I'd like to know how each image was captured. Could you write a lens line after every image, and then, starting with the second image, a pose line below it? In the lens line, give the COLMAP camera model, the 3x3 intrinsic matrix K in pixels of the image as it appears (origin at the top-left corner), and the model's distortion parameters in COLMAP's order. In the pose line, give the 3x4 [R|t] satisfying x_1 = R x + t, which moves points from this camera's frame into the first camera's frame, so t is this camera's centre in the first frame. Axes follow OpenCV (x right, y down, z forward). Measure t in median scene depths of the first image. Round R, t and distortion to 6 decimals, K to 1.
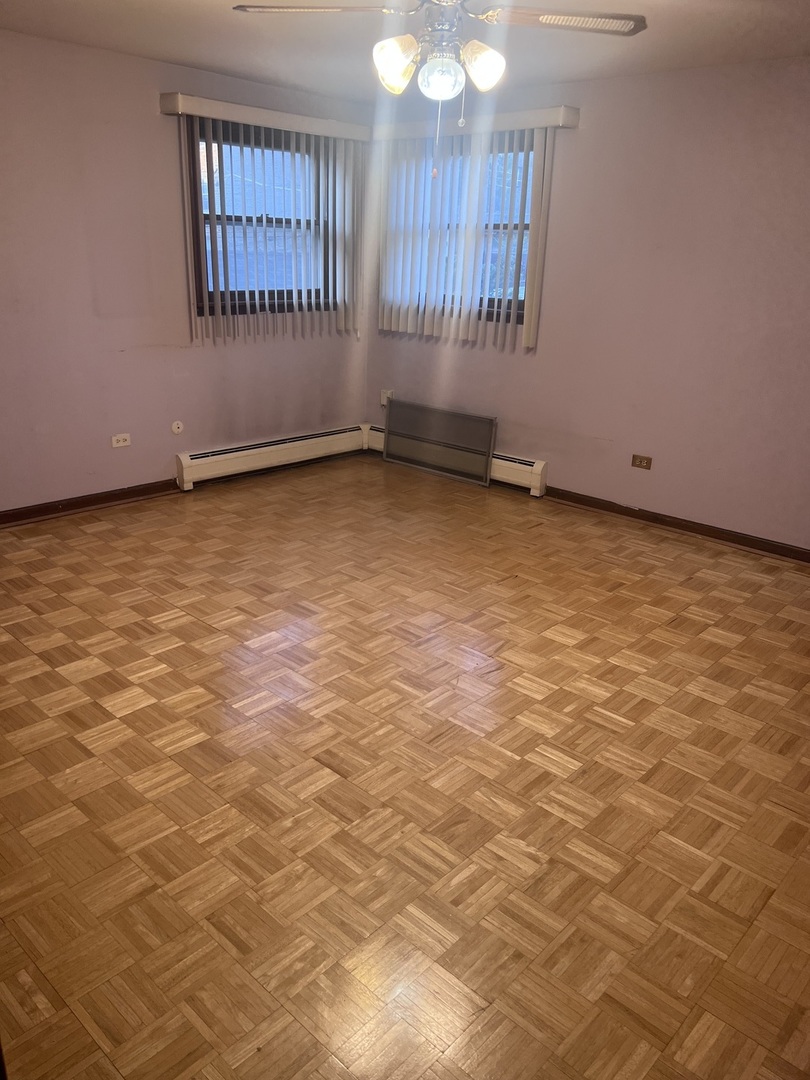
lens RADIAL K [[818.4, 0, 410.1], [0, 818.4, 543.2], [0, 0, 1]] dist [0.013906, -0.000107]
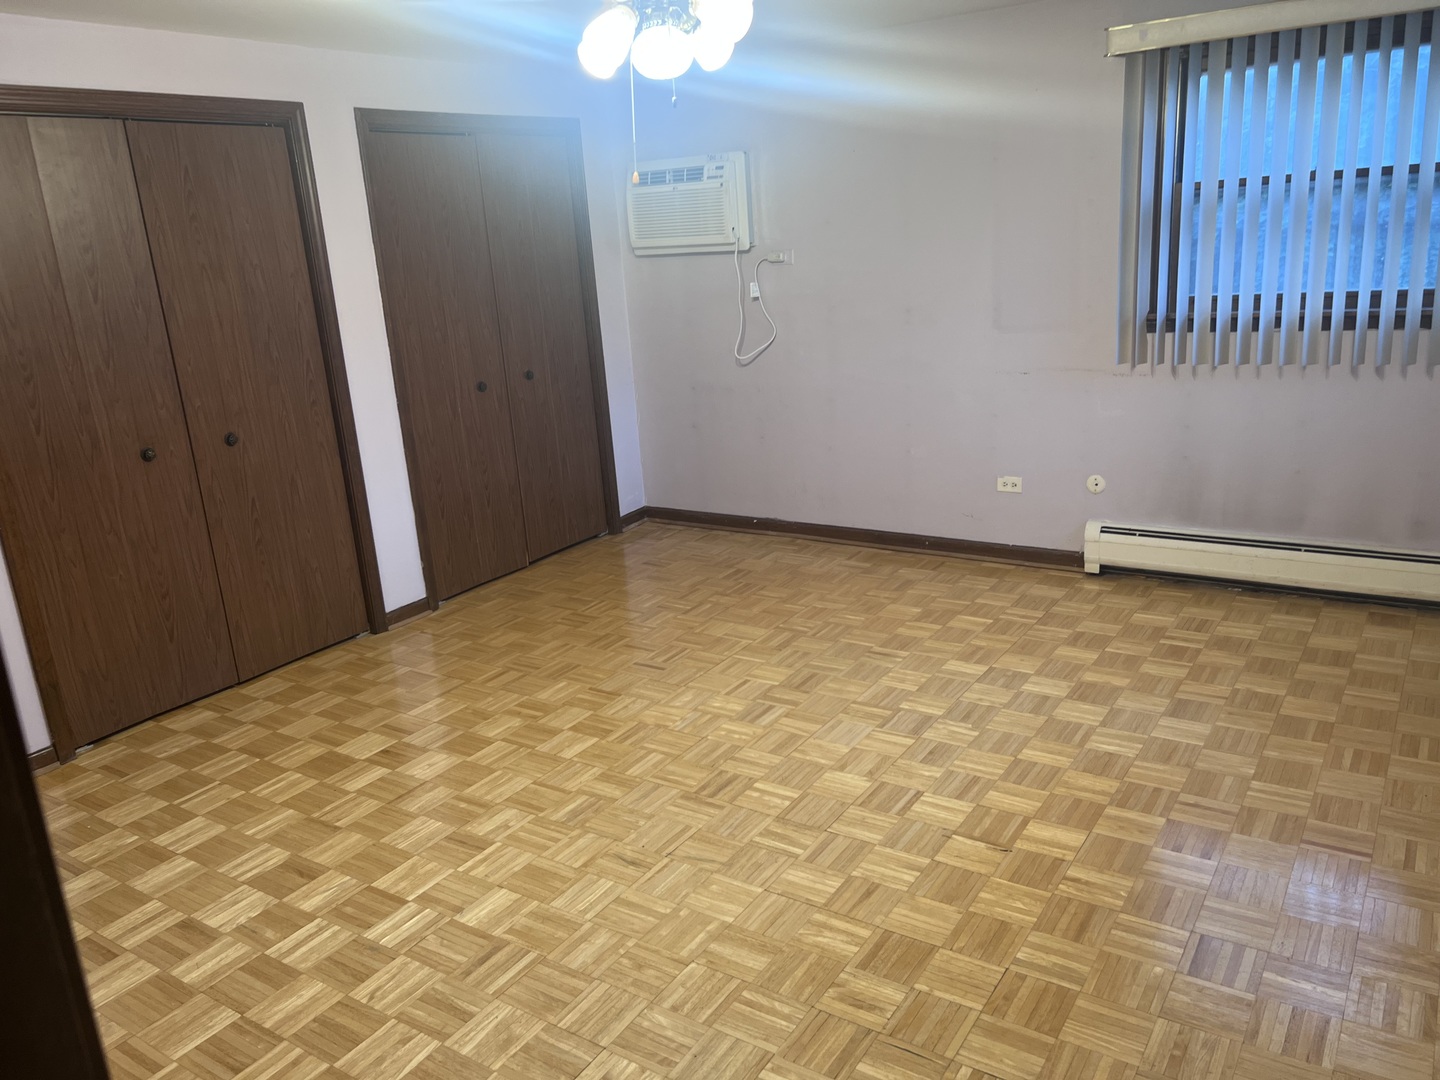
lens RADIAL K [[1091.3, 0, 728.5], [0, 1091.3, 539.5], [0, 0, 1]] dist [0.013906, -0.000107]
pose [[0.167970, 0.225208, -0.959723, 0.589131], [-0.268231, 0.947264, 0.175339, -0.178459], [0.948598, 0.227976, 0.219520, 0.507358]]
